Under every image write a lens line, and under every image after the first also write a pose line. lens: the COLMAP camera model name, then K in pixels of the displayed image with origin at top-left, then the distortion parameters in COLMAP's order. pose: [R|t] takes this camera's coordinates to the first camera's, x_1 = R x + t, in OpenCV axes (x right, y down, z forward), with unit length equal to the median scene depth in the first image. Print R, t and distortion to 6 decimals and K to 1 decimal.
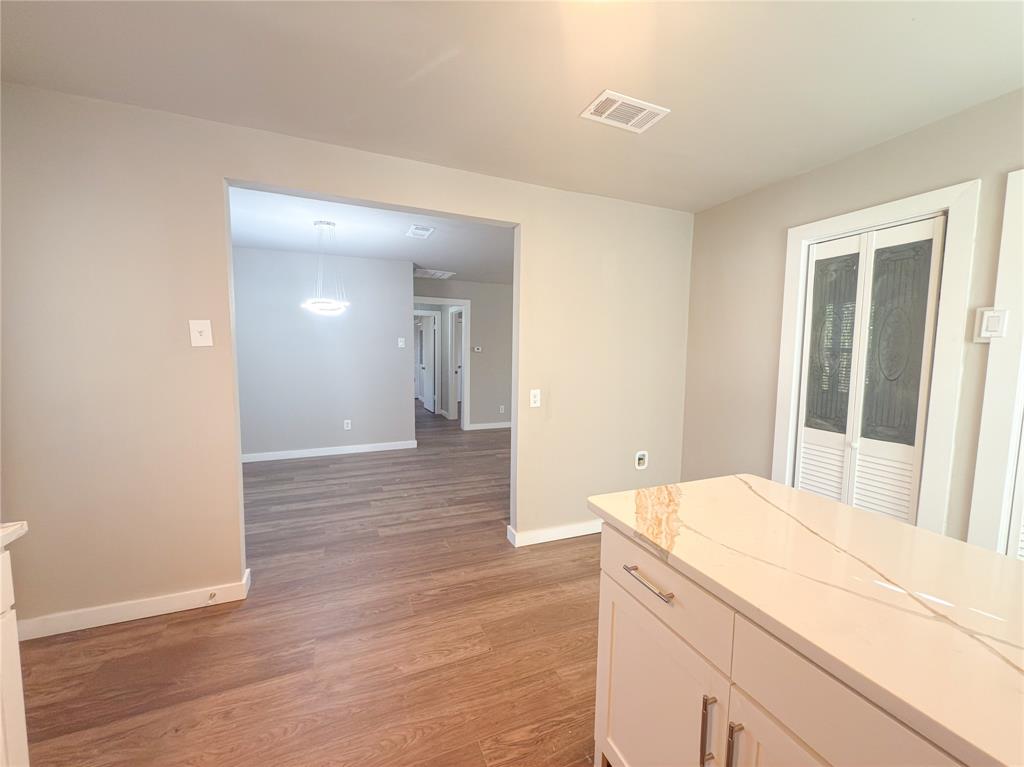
lens RADIAL K [[407.4, 0, 511.5], [0, 407.4, 381.6], [0, 0, 1]] dist [0.002022, 0.000273]
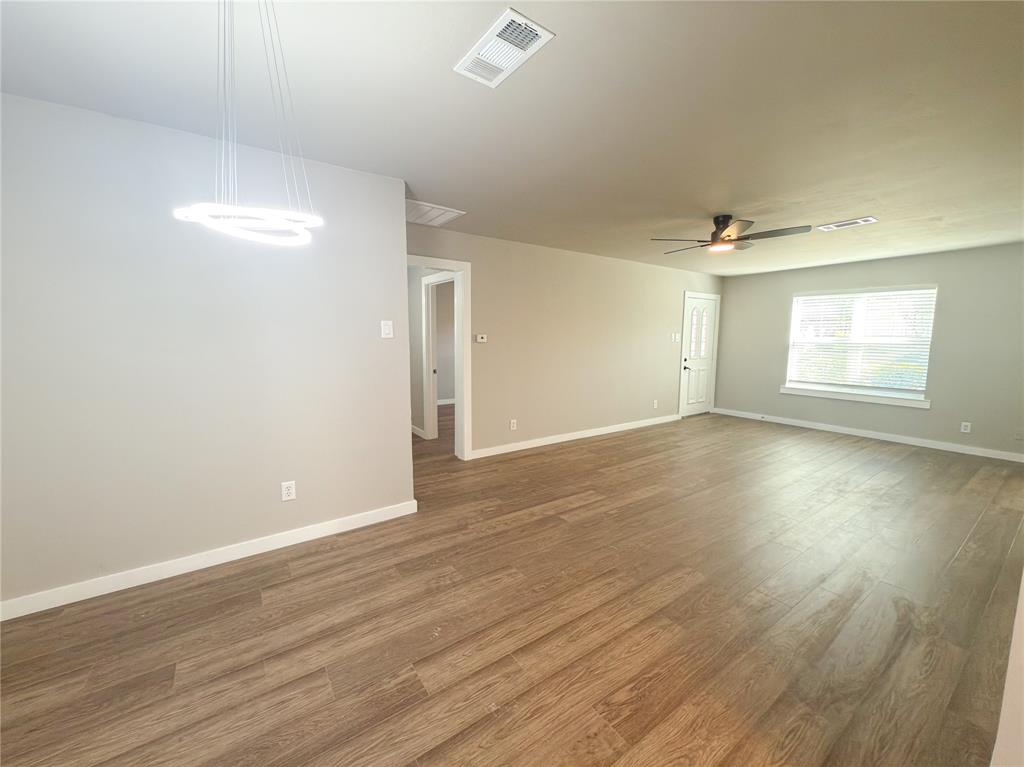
lens RADIAL K [[407.4, 0, 511.5], [0, 407.4, 381.6], [0, 0, 1]] dist [0.002022, 0.000273]
pose [[0.977628, -0.032644, 0.207792, -0.262210], [0.025302, 0.998961, 0.037894, -0.048933], [-0.208813, -0.031788, 0.977439, 0.506044]]
